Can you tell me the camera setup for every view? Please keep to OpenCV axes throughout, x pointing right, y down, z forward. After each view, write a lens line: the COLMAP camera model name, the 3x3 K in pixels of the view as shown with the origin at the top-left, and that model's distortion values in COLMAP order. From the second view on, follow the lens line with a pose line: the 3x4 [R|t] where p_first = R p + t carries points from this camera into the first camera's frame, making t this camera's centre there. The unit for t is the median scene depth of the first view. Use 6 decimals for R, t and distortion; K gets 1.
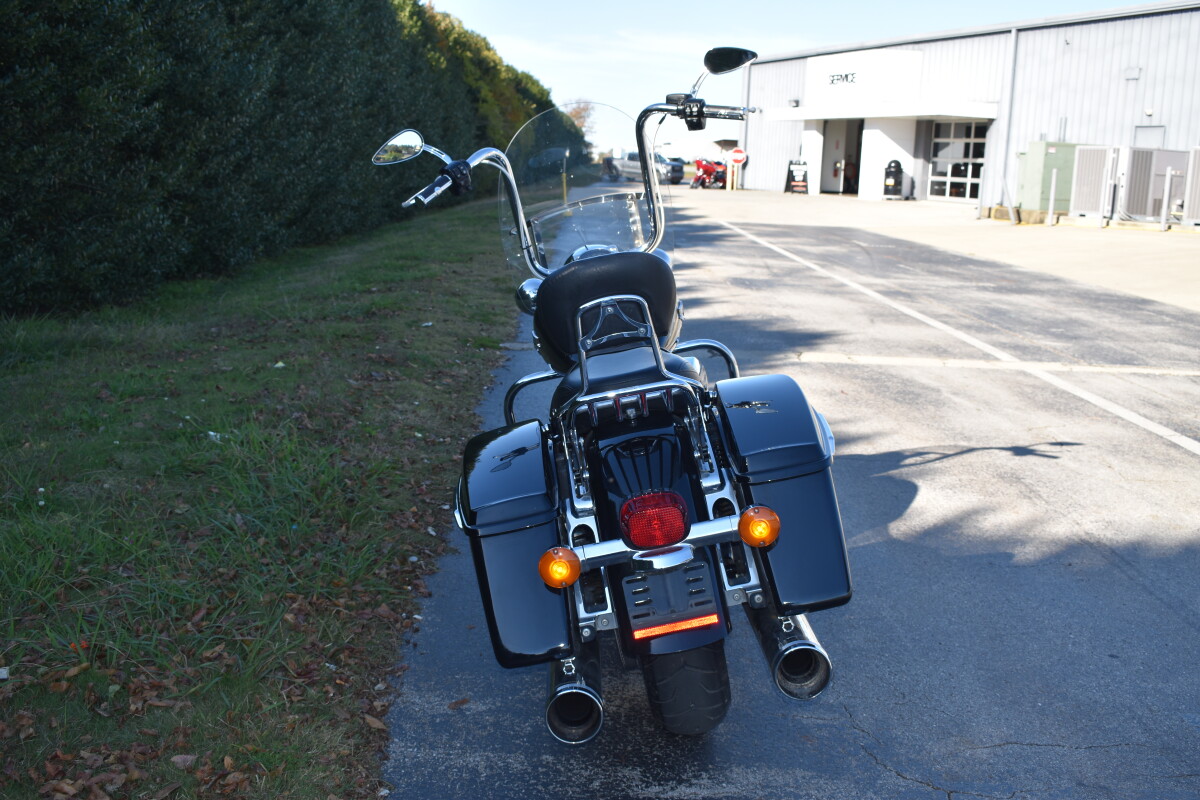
lens RADIAL K [[1283.2, 0, 601.1], [0, 1283.2, 404.3], [0, 0, 1]] dist [-0.050646, 0.000000]
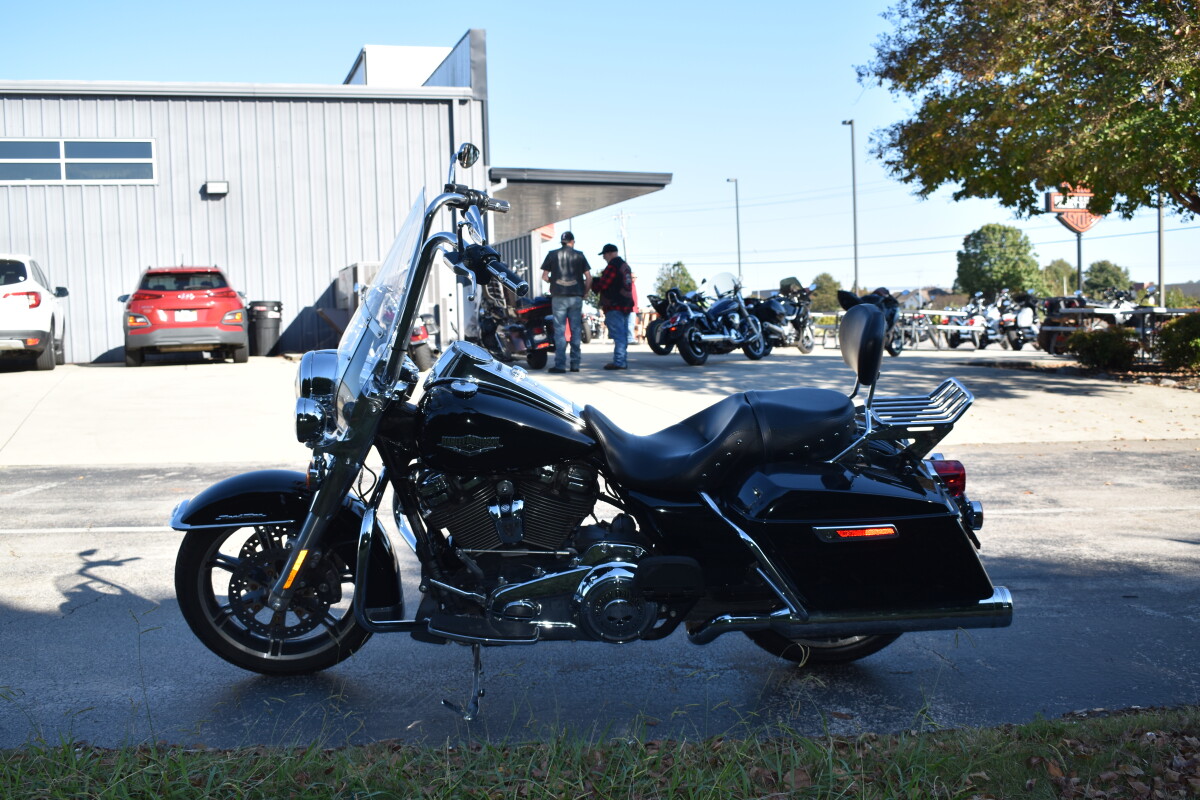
lens RADIAL K [[1283.2, 0, 598.6], [0, 1283.2, 389.9], [0, 0, 1]] dist [-0.050646, 0.000000]
pose [[0.065310, -0.107689, 0.992037, -0.130702], [0.219123, 0.971442, 0.091027, -0.022136], [-0.973509, 0.211433, 0.087042, 0.109023]]
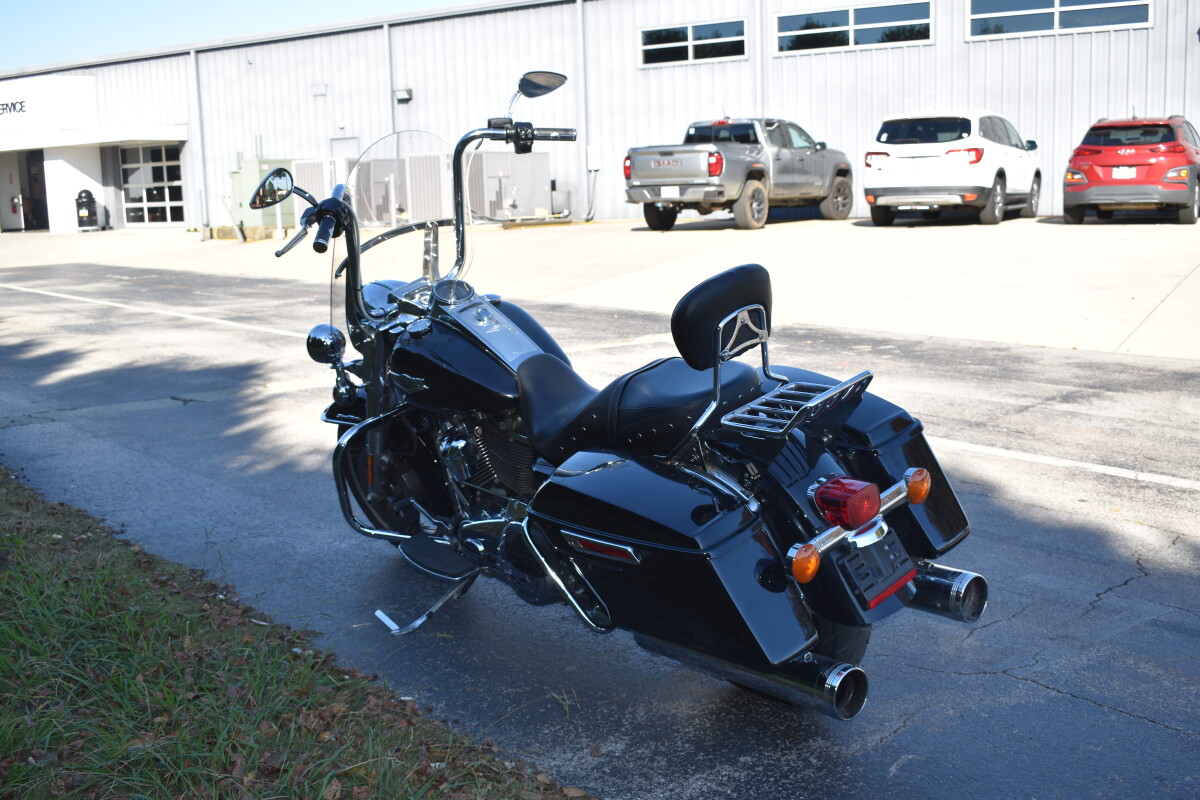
lens RADIAL K [[1283.2, 0, 603.6], [0, 1283.2, 405.1], [0, 0, 1]] dist [-0.050646, 0.000000]
pose [[0.783837, -0.170728, 0.597036, -0.066132], [0.179598, 0.982700, 0.045222, -0.006742], [-0.594428, 0.071779, 0.800939, 0.021036]]
